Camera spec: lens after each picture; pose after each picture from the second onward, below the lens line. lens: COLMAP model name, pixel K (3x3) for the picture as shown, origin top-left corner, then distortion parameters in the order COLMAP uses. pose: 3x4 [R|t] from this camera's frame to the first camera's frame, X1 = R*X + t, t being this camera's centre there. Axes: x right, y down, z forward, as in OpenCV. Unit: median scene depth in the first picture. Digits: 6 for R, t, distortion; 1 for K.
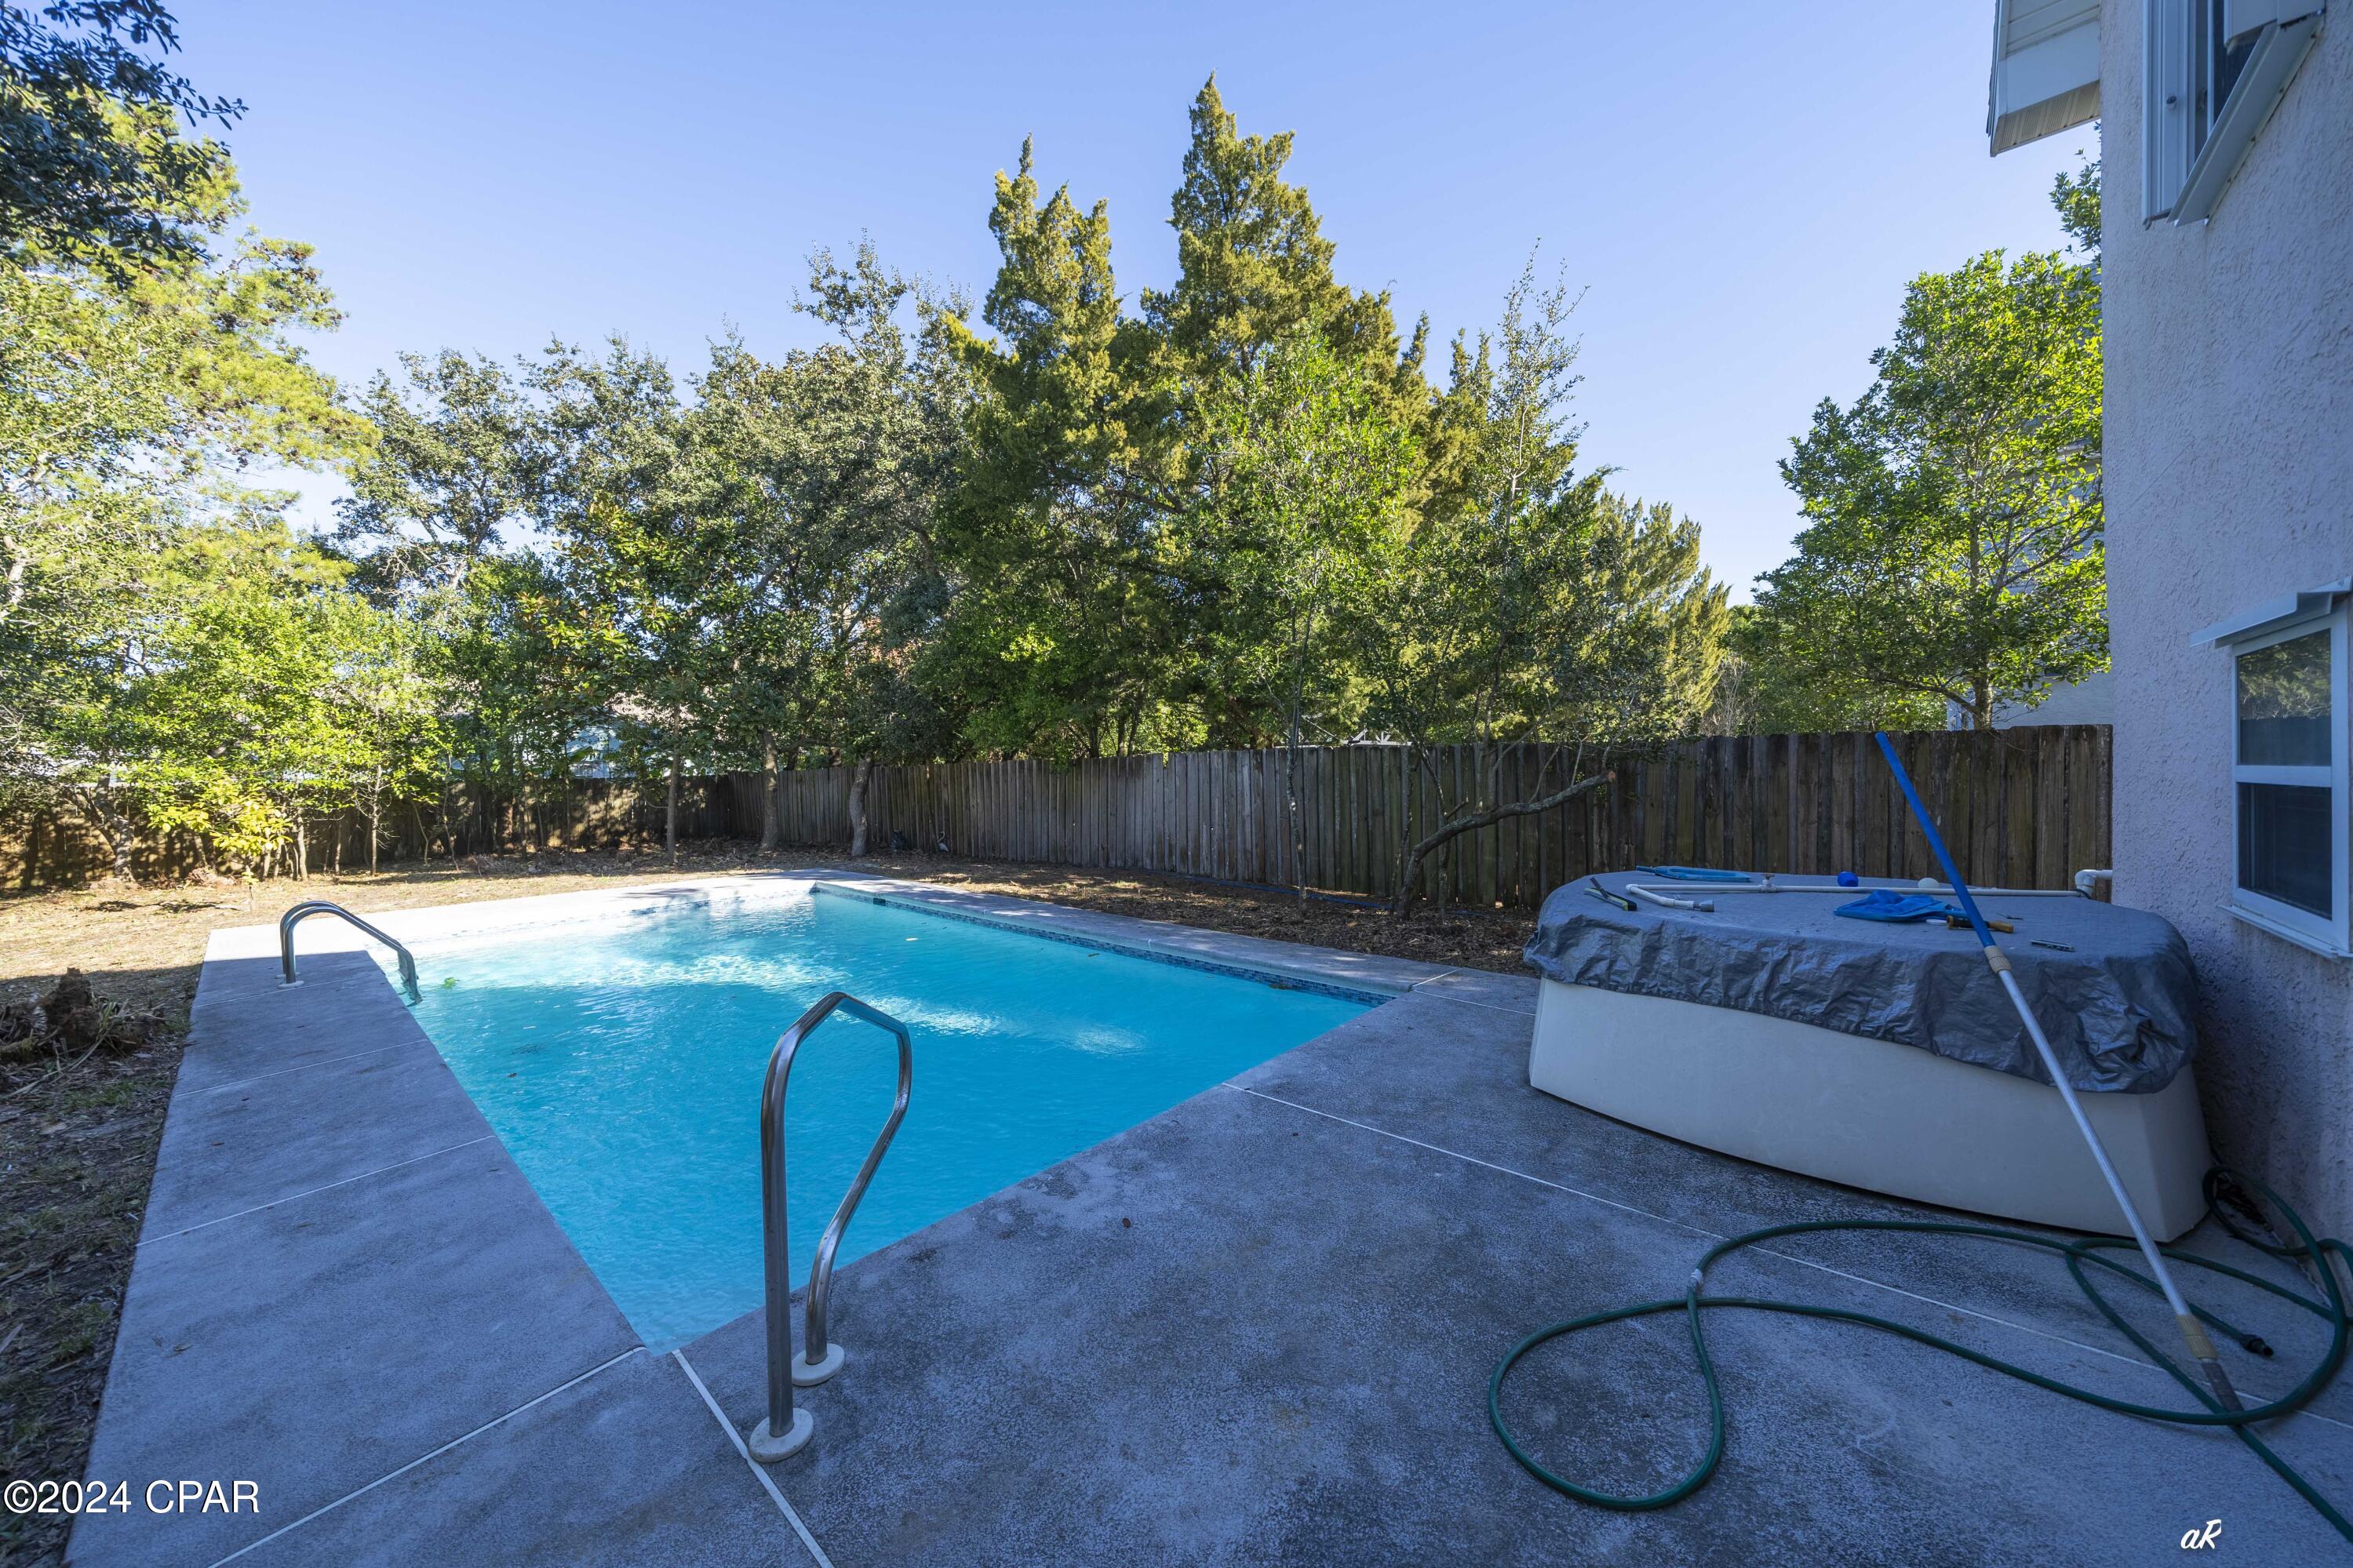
lens RADIAL K [[820.0, 0, 1188.5], [0, 820.0, 776.8], [0, 0, 1]] dist [-0.006506, -0.000145]
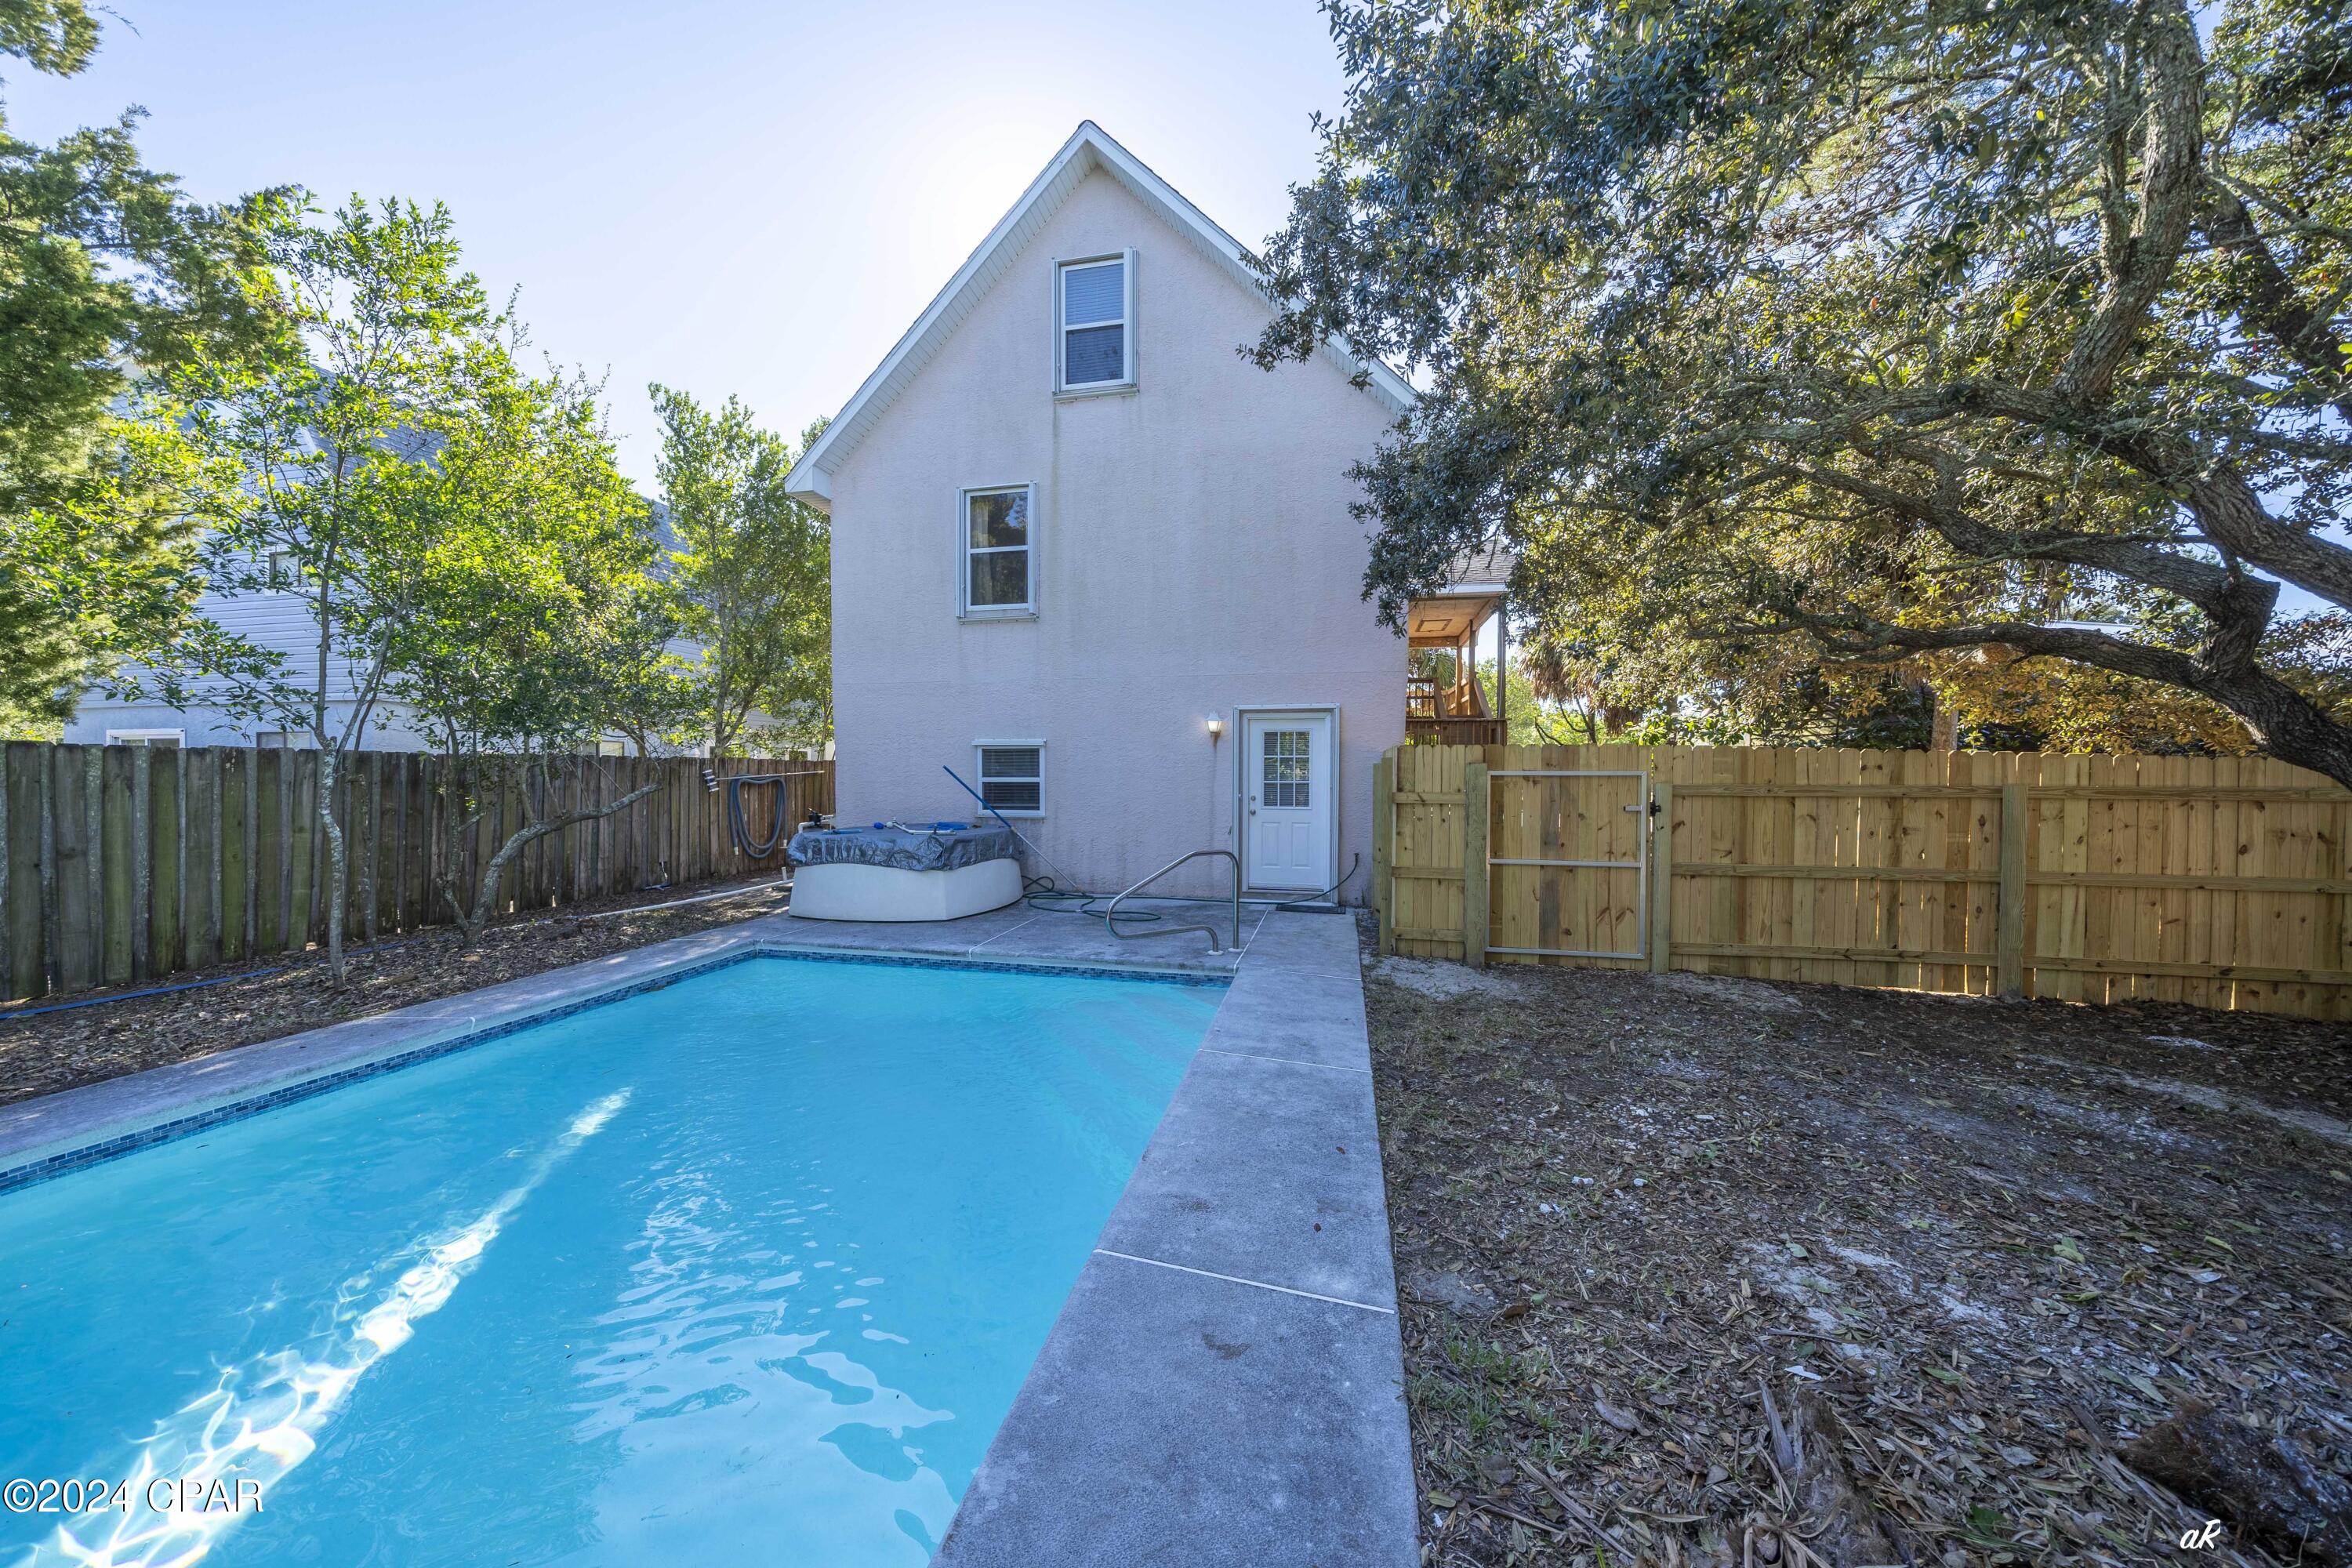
lens RADIAL K [[819.7, 0, 1171.8], [0, 819.7, 783.9], [0, 0, 1]] dist [-0.006506, -0.000145]
pose [[-0.486913, 0.000023, 0.873450, -1.974623], [0.016394, 0.999824, 0.009113, -0.001510], [-0.873296, 0.018757, -0.486828, 1.662490]]
